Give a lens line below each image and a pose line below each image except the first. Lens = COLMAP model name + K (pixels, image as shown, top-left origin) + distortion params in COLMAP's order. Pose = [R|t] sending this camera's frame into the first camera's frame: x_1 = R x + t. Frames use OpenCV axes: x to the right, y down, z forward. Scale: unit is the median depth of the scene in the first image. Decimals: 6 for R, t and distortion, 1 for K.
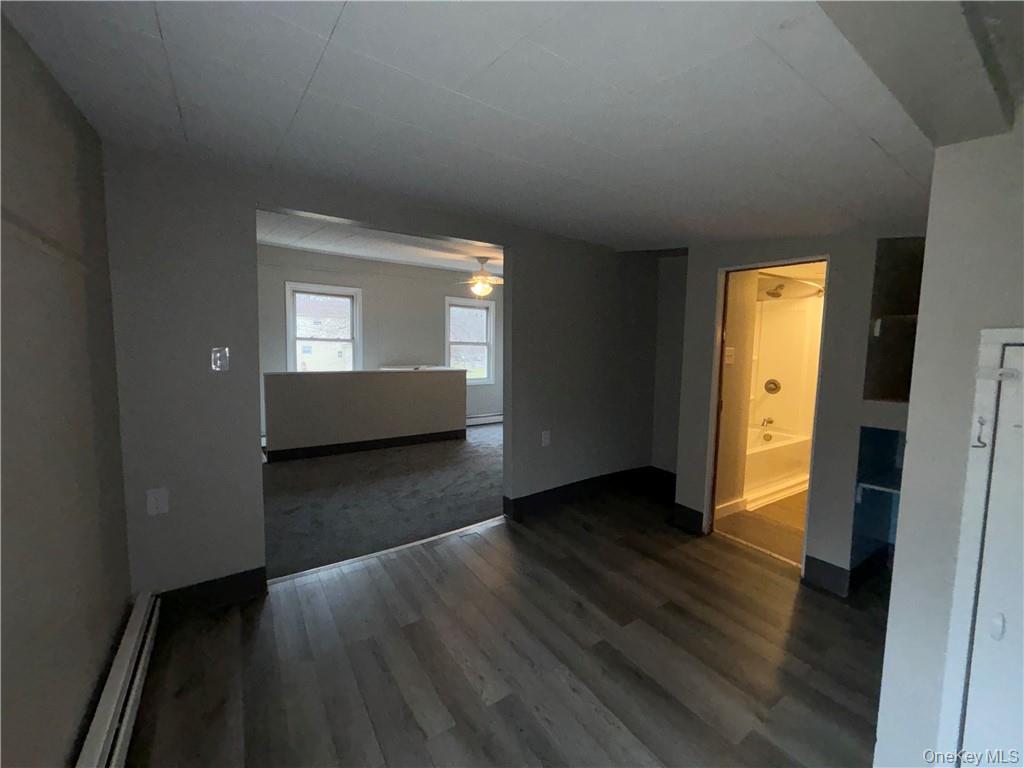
lens RADIAL K [[413.8, 0, 514.9], [0, 413.8, 382.7], [0, 0, 1]] dist [0.002837, -0.000183]
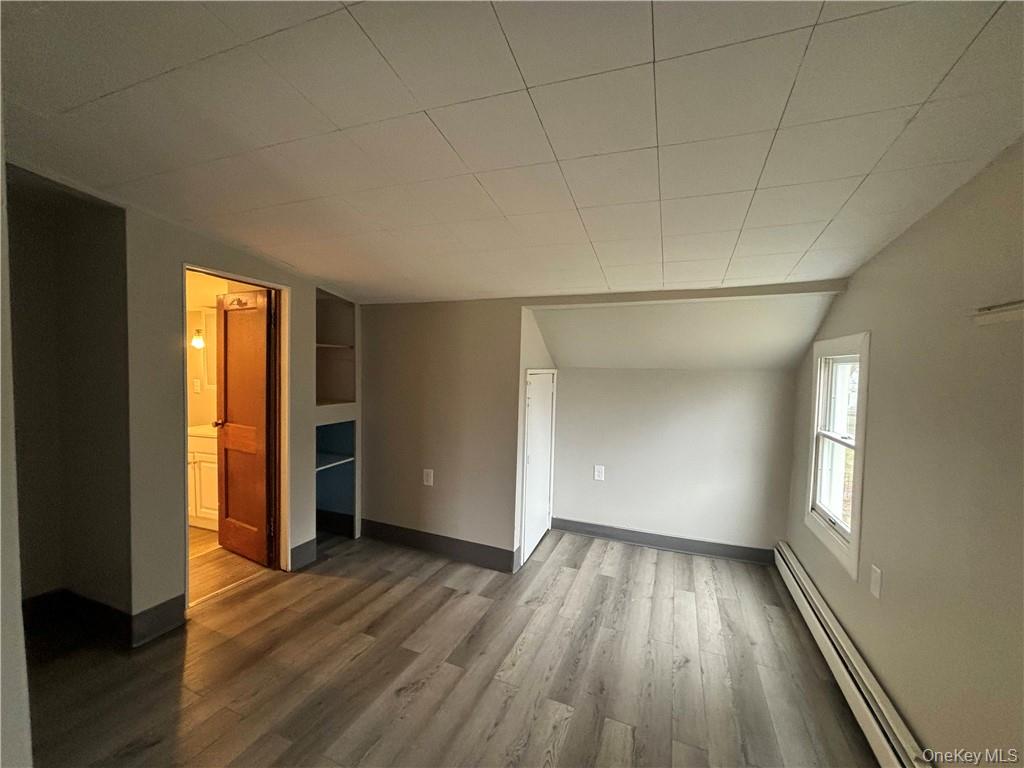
lens RADIAL K [[413.8, 0, 514.9], [0, 413.8, 382.7], [0, 0, 1]] dist [0.002837, -0.000183]
pose [[-0.556998, -0.065831, 0.827901, -0.775060], [0.030123, 0.994596, 0.099352, -0.186665], [-0.829968, 0.080278, -0.552005, 1.542557]]
